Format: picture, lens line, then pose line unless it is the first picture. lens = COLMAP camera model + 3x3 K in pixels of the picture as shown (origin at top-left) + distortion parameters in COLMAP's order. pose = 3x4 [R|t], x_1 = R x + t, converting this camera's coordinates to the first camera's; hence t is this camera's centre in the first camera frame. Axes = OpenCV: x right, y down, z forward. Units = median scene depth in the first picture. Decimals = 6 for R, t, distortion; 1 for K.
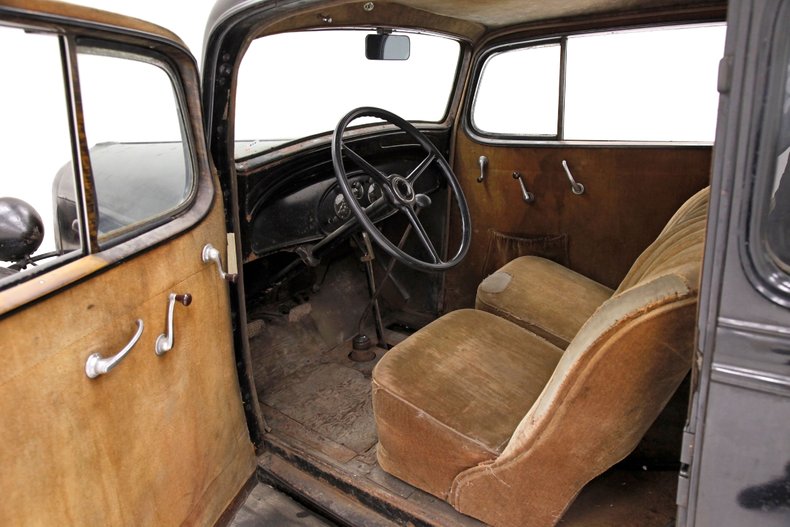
lens RADIAL K [[536.1, 0, 395.0], [0, 536.1, 263.5], [0, 0, 1]] dist [-0.144826, 0.087969]
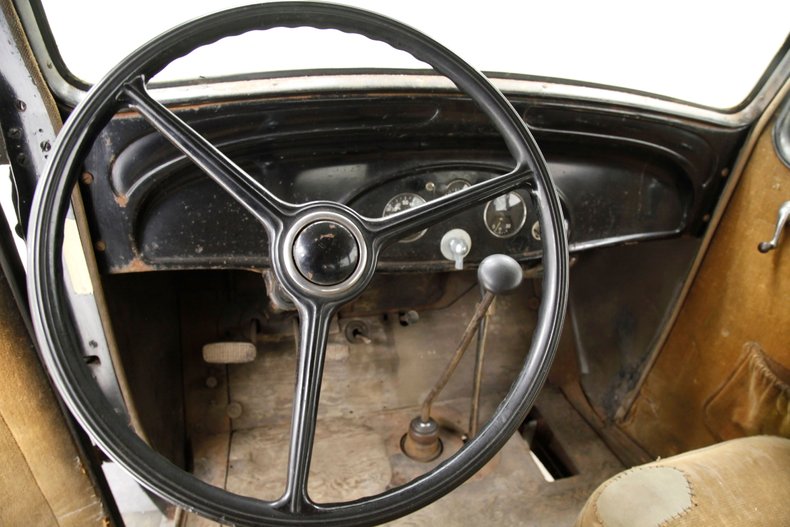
lens RADIAL K [[536.1, 0, 395.0], [0, 536.1, 263.5], [0, 0, 1]] dist [-0.144826, 0.087969]
pose [[0.776639, 0.371908, -0.508445, 0.151691], [-0.312601, 0.928266, 0.201500, -0.143852], [0.546912, 0.002448, 0.837186, 0.467361]]
